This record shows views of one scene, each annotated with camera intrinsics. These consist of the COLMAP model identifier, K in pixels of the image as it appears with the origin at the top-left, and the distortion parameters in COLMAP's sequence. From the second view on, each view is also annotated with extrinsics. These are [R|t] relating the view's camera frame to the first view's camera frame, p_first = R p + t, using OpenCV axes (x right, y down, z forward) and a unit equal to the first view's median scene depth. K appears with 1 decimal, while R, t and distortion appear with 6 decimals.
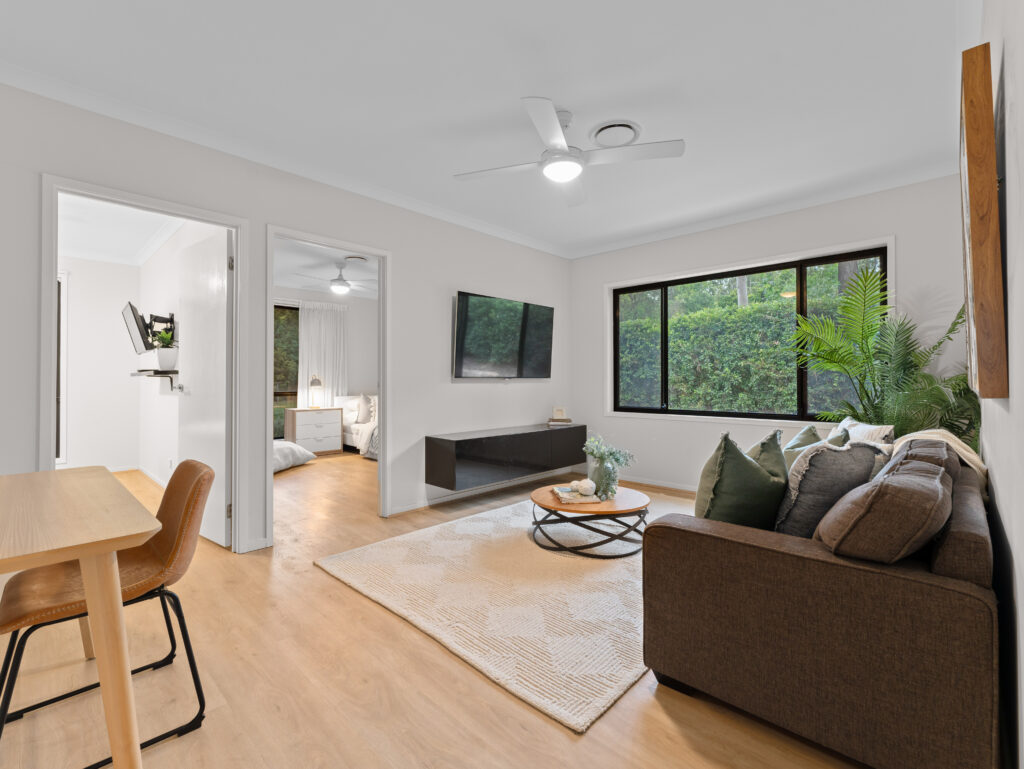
lens RADIAL K [[462.6, 0, 512.0], [0, 462.6, 384.5], [0, 0, 1]] dist [0.001732, 0.000054]
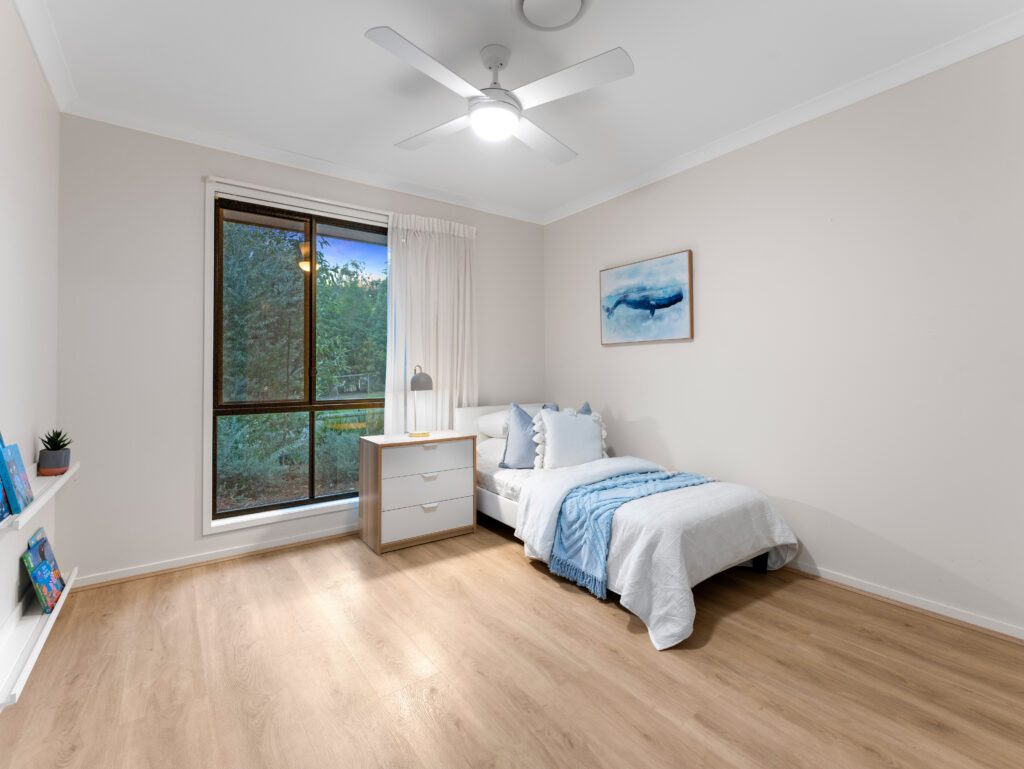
lens RADIAL K [[462.6, 0, 512.0], [0, 462.6, 384.5], [0, 0, 1]] dist [0.001732, 0.000054]
pose [[0.985592, 0.007157, -0.168990, -0.252236], [-0.004713, 0.999878, 0.014861, -0.007095], [0.169076, -0.013850, 0.985506, 0.550005]]
